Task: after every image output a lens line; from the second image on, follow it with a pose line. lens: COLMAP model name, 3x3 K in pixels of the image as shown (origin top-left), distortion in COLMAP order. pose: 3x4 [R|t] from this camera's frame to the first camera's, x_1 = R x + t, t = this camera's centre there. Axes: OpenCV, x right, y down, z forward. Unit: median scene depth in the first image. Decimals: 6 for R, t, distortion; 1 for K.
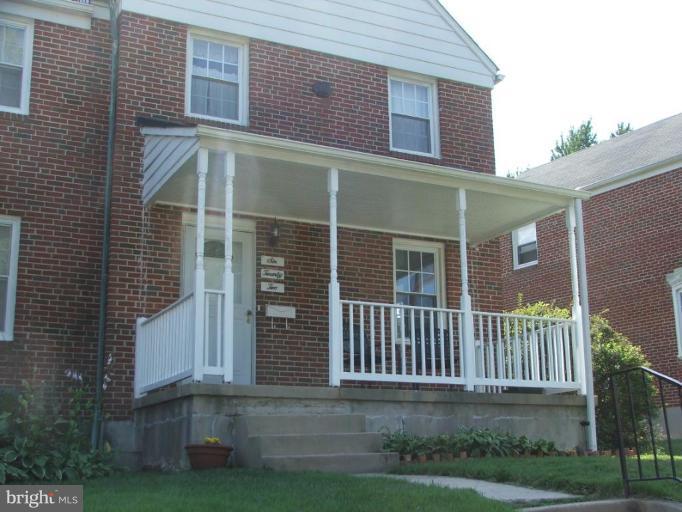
lens RADIAL K [[834.2, 0, 341.1], [0, 834.2, 269.4], [0, 0, 1]] dist [-0.067068, 0.085643]
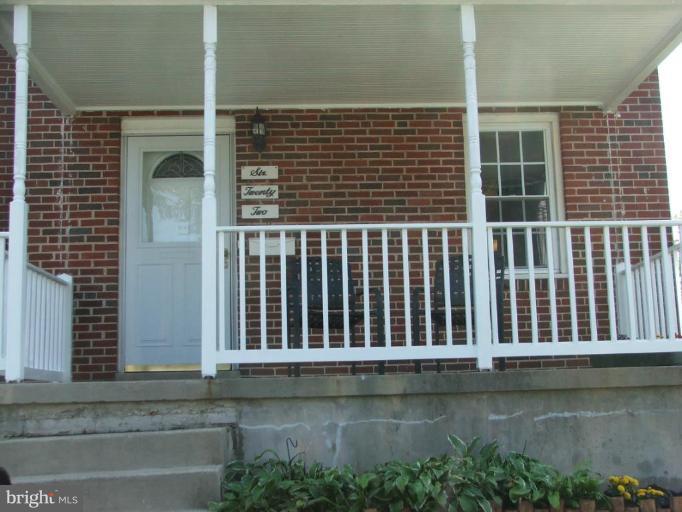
lens RADIAL K [[896.9, 0, 341.0], [0, 896.9, 256.0], [0, 0, 1]] dist [-0.077711, 0.029521]
pose [[0.924471, -0.080409, -0.372677, 0.258450], [0.107732, 0.992764, 0.053043, 0.027195], [0.365715, -0.089186, 0.926444, 0.376393]]
